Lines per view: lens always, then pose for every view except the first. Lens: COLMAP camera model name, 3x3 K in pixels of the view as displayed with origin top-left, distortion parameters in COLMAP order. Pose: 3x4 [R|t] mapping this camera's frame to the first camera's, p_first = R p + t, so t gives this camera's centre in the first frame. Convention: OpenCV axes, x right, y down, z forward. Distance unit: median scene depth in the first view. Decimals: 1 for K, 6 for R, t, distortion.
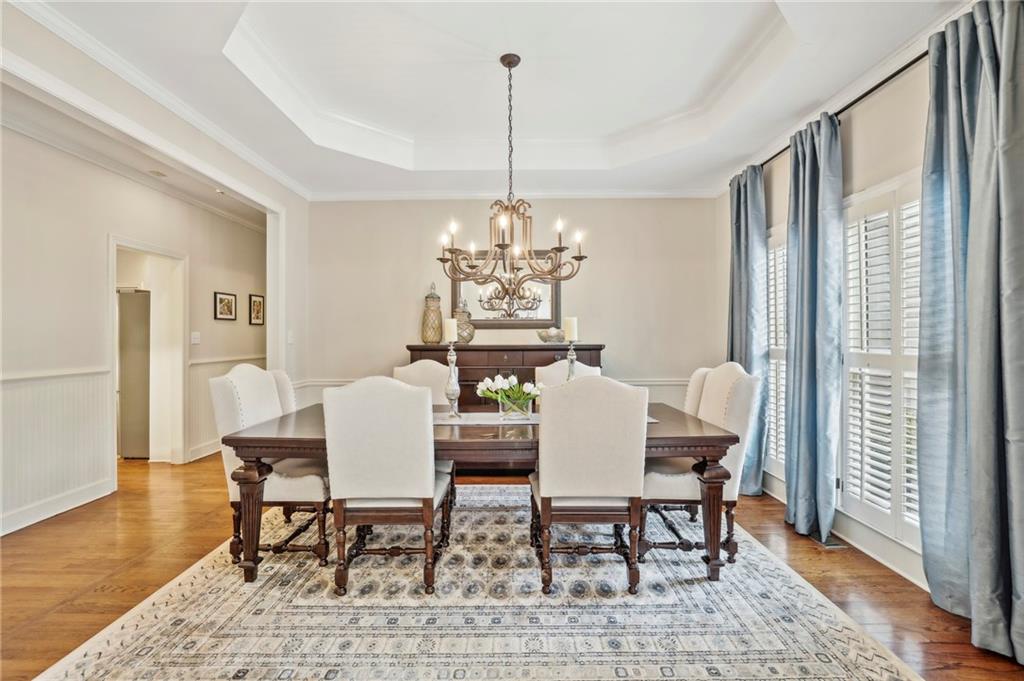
lens RADIAL K [[449.0, 0, 508.8], [0, 449.0, 330.4], [0, 0, 1]] dist [-0.022378, 0.000435]
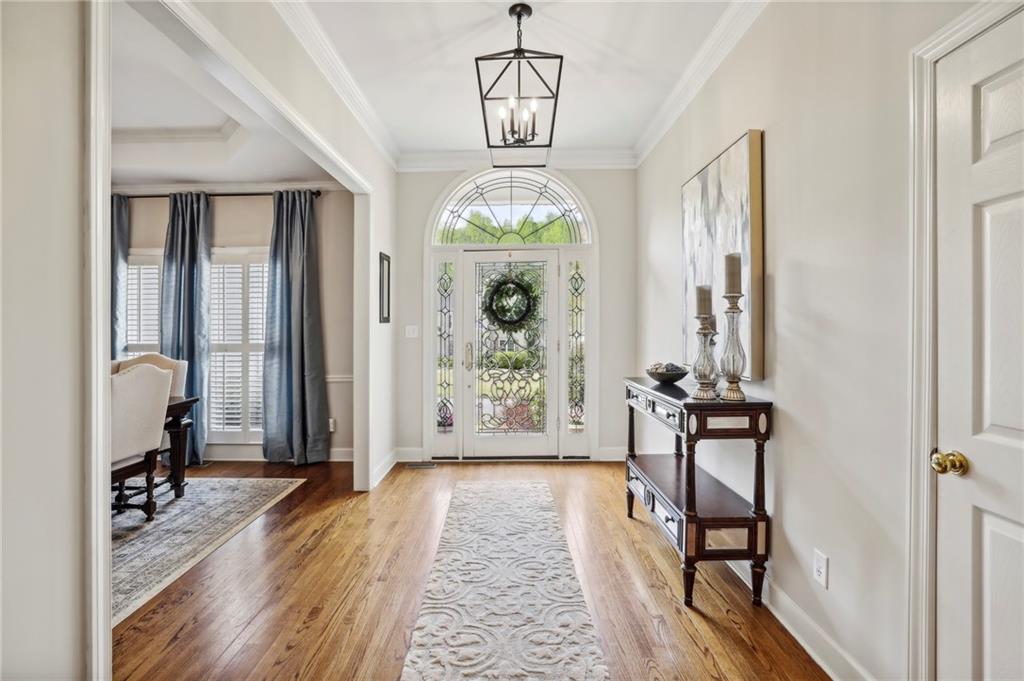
lens RADIAL K [[469.7, 0, 510.1], [0, 469.7, 330.1], [0, 0, 1]] dist [-0.000170, -0.000009]
pose [[-0.010898, -0.000793, 0.999940, -1.092661], [-0.008639, 0.999962, 0.000699, -0.011204], [-0.999903, -0.008631, -0.010904, -0.087749]]
